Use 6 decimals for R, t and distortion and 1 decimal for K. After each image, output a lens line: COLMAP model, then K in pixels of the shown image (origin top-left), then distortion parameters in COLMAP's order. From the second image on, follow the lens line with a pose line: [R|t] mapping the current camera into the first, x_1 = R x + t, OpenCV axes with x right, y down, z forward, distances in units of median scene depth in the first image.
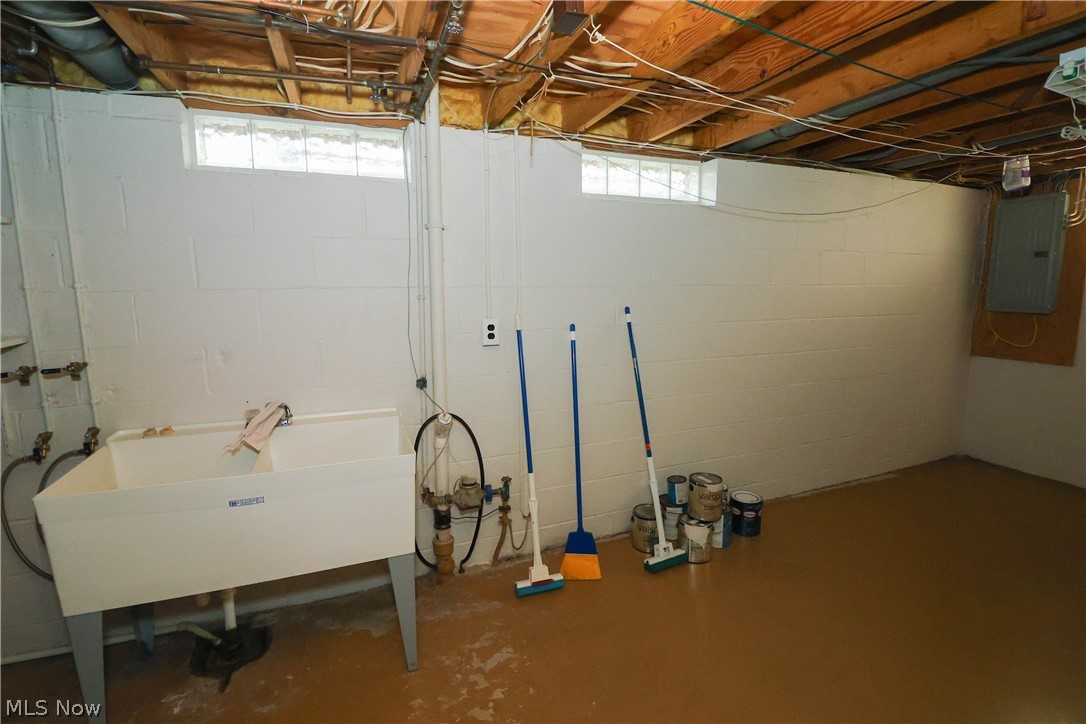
lens RADIAL K [[501.2, 0, 545.7], [0, 501.2, 357.8], [0, 0, 1]] dist [-0.001426, -0.010319]
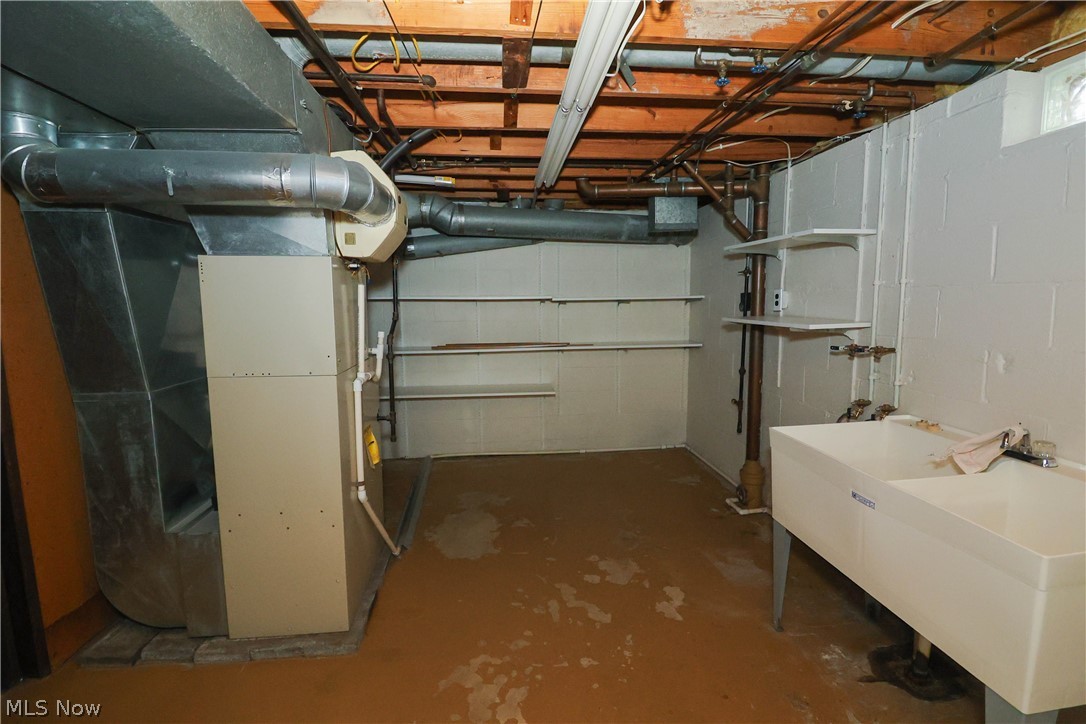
lens RADIAL K [[501.2, 0, 545.7], [0, 501.2, 357.8], [0, 0, 1]] dist [-0.001426, -0.010319]
pose [[-0.276471, 0.117879, -0.953765, 0.406638], [-0.122439, 0.980041, 0.156618, -0.051980], [0.953191, 0.160079, -0.256520, 0.535030]]
